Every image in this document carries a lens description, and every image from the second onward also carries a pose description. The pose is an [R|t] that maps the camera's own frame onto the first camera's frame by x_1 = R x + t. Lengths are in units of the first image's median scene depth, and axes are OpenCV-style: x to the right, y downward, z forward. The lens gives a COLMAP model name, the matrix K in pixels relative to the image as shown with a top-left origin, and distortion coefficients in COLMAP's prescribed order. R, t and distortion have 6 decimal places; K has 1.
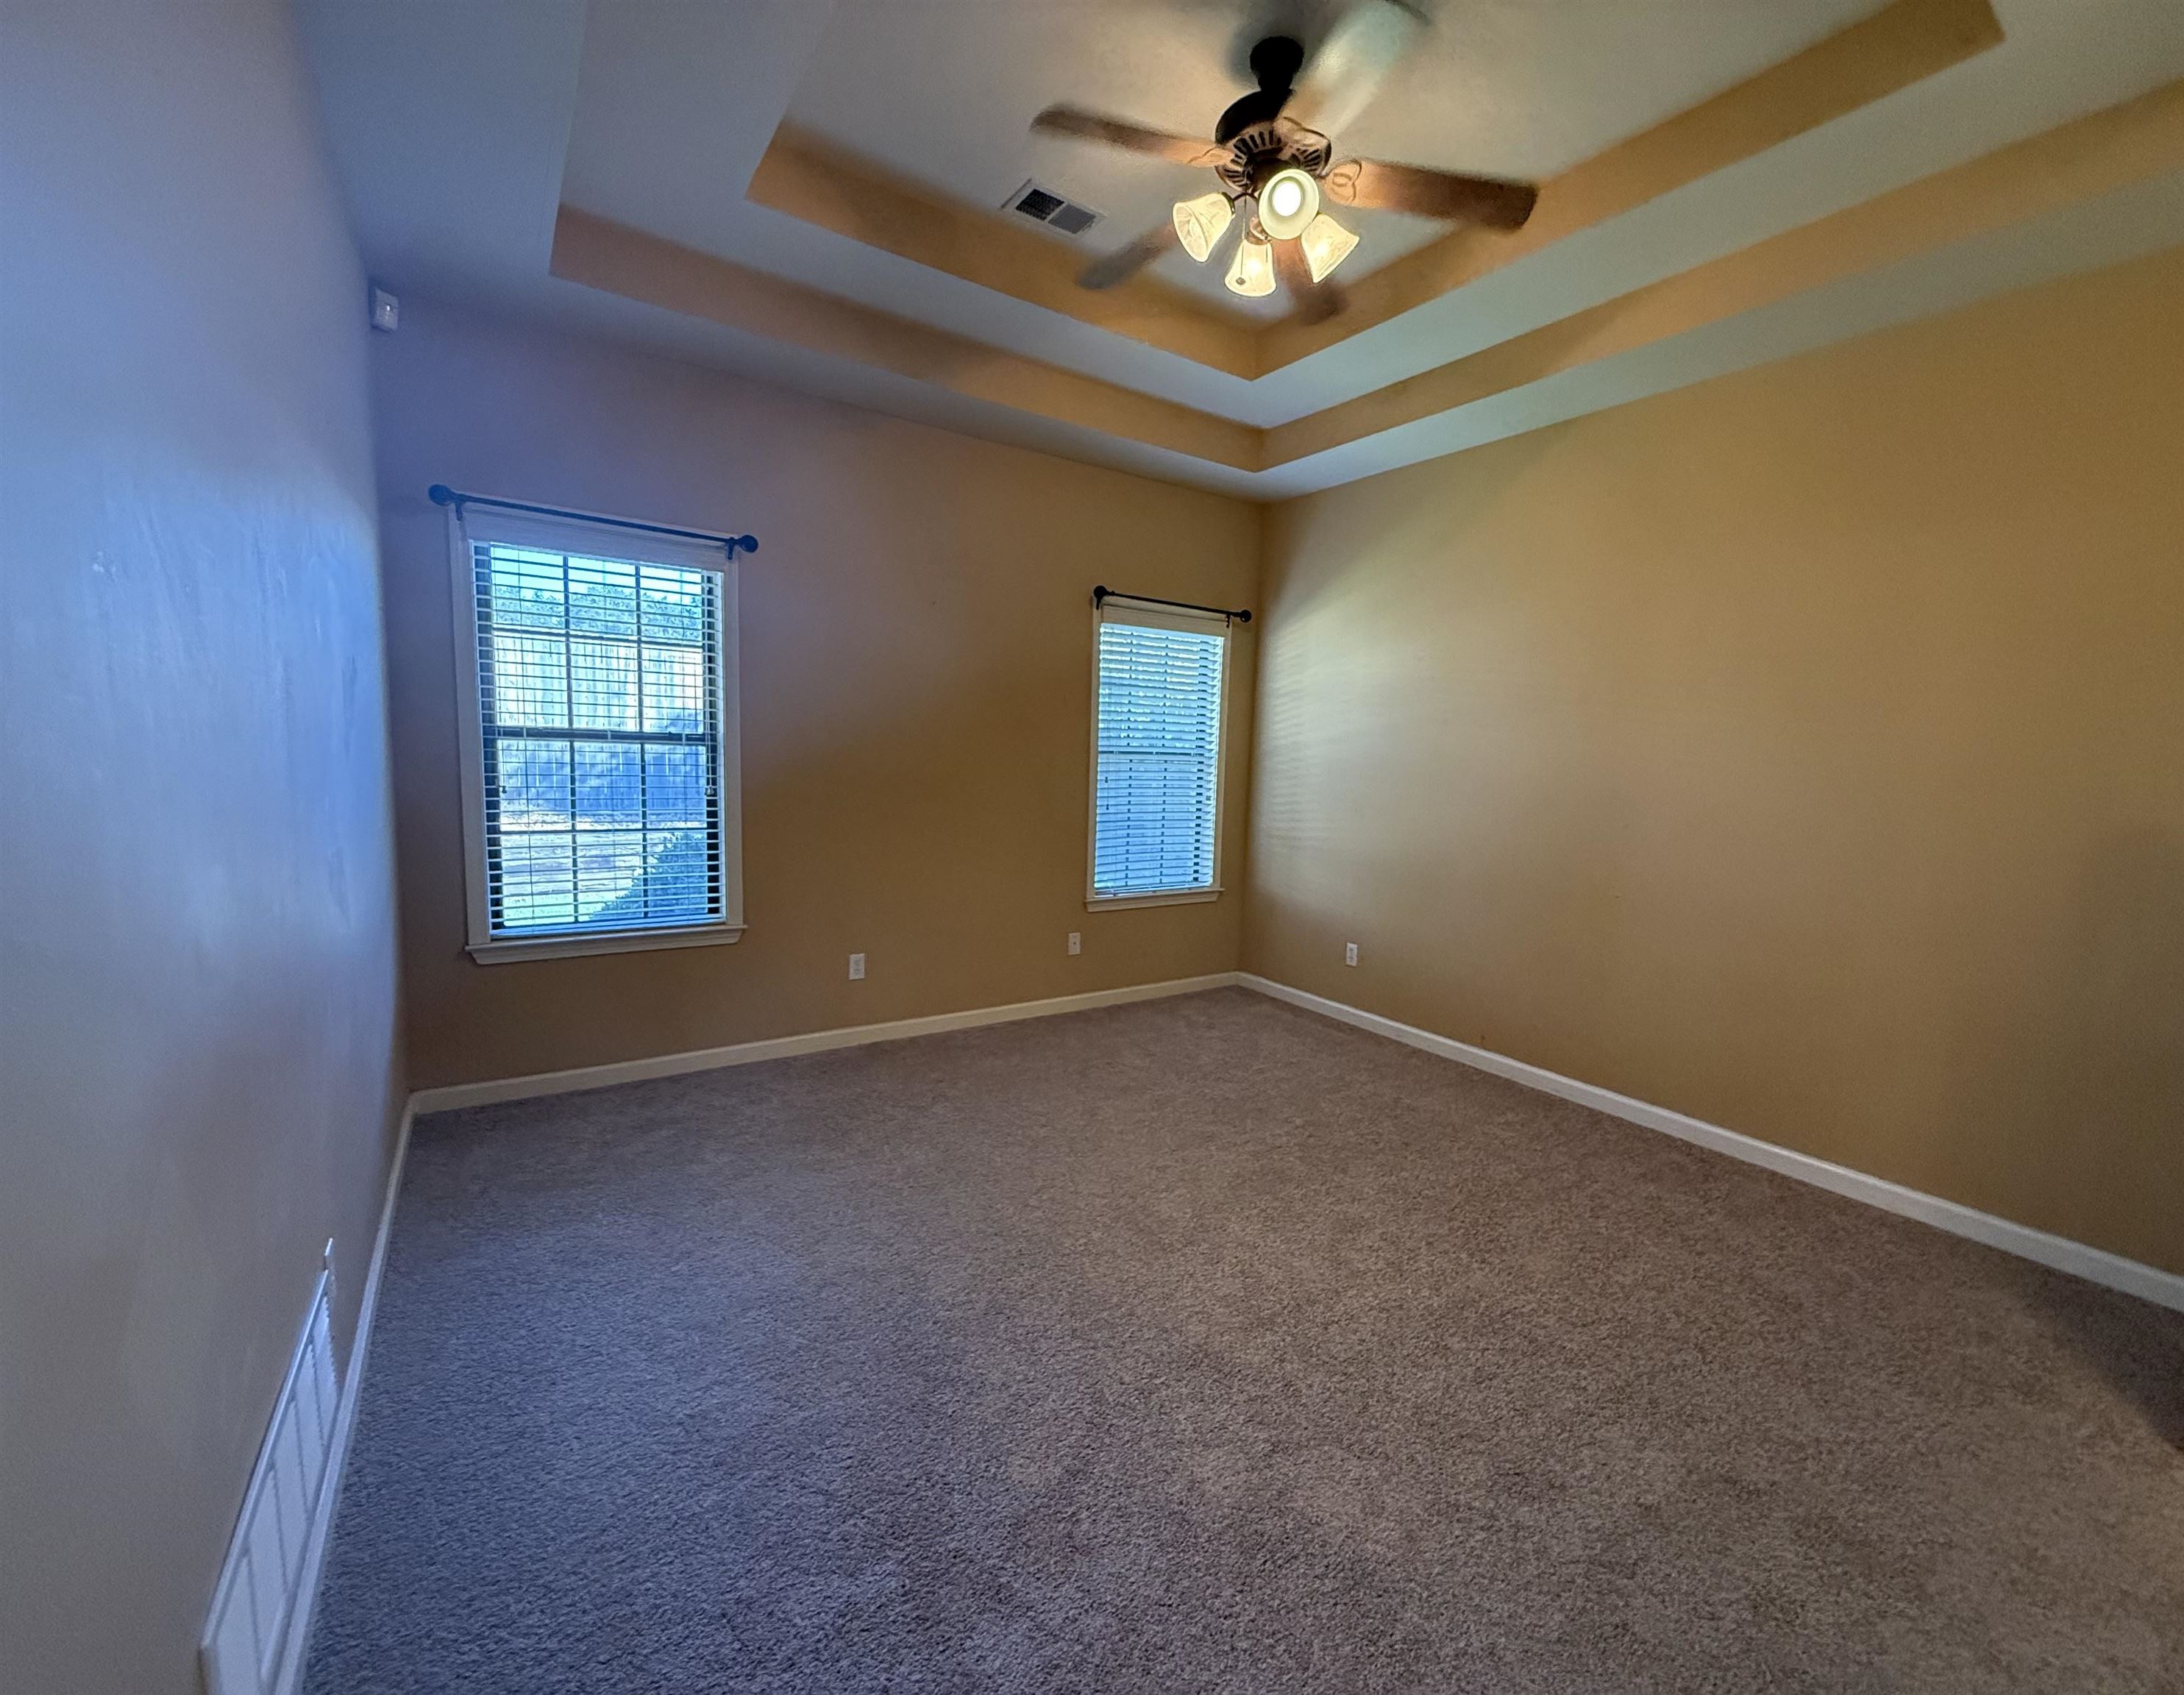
lens RADIAL K [[923.1, 0, 1102.2], [0, 923.1, 849.3], [0, 0, 1]] dist [0.016625, 0.000254]
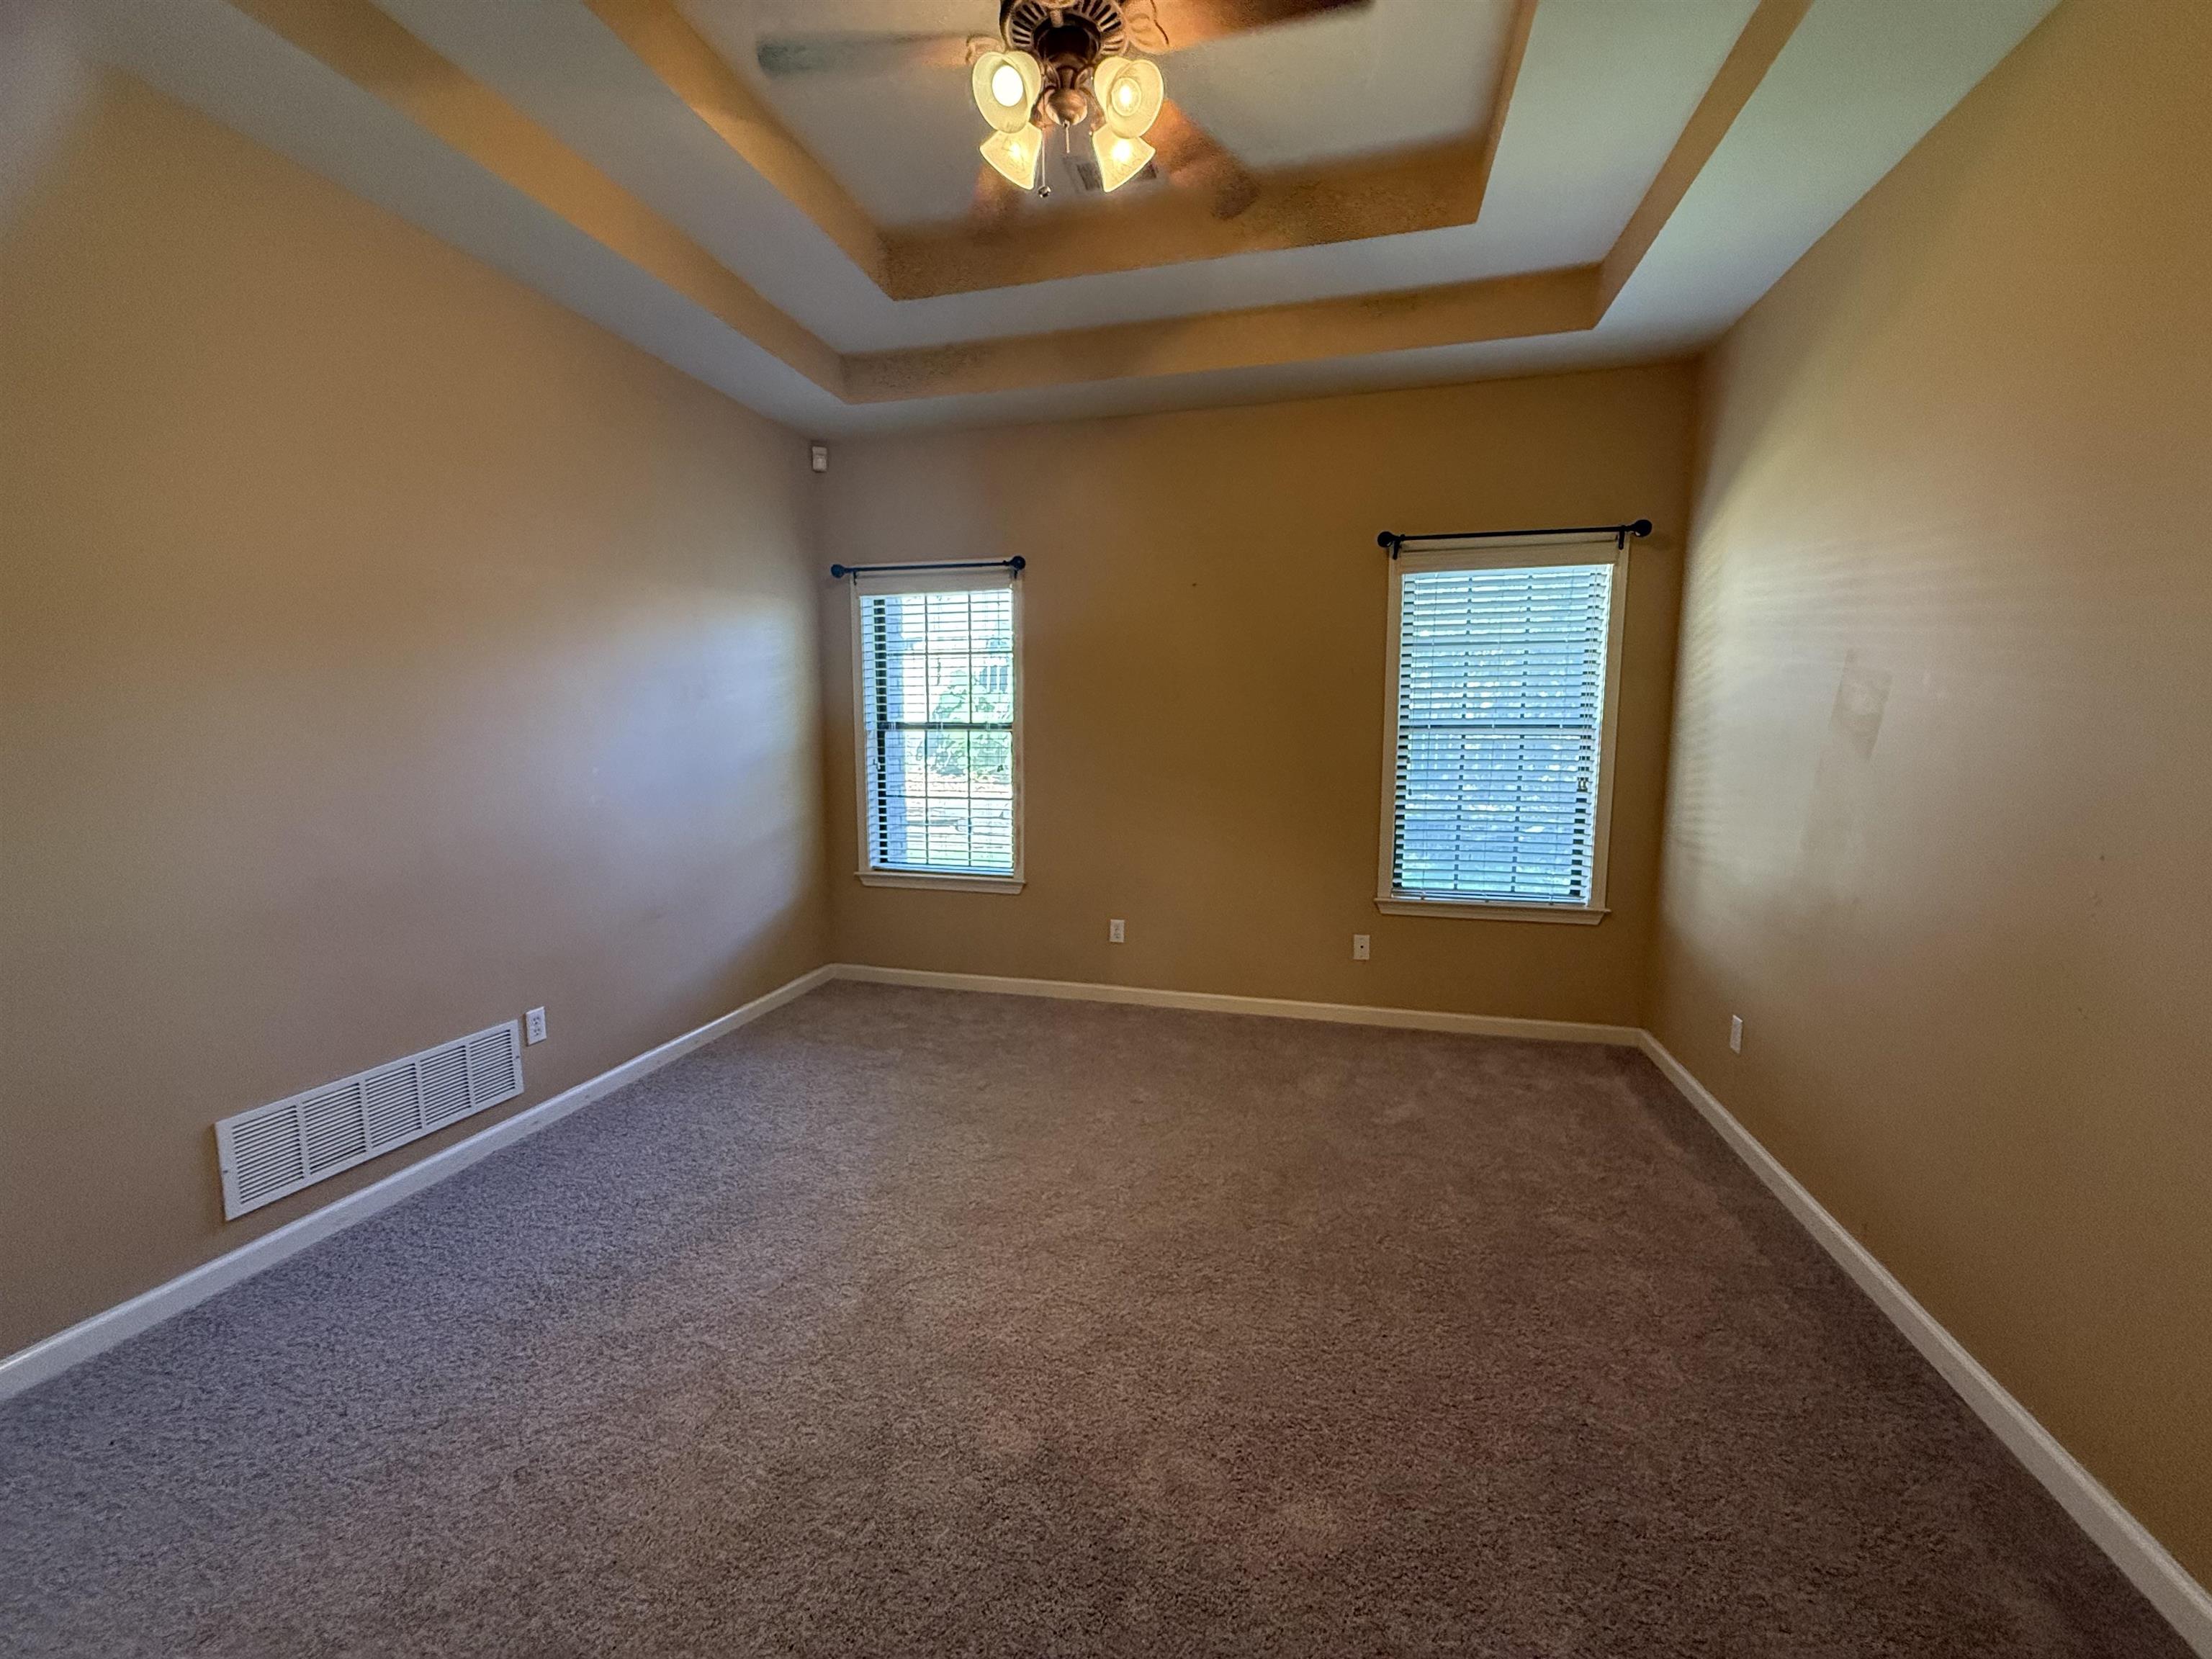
lens RADIAL K [[881.9, 0, 1117.8], [0, 881.9, 836.8], [0, 0, 1]] dist [-0.002201, 0.000195]
pose [[0.644182, 0.062544, -0.762311, 0.487666], [-0.061050, 0.997676, 0.030265, -0.014558], [0.762432, 0.027043, 0.646503, 0.302904]]
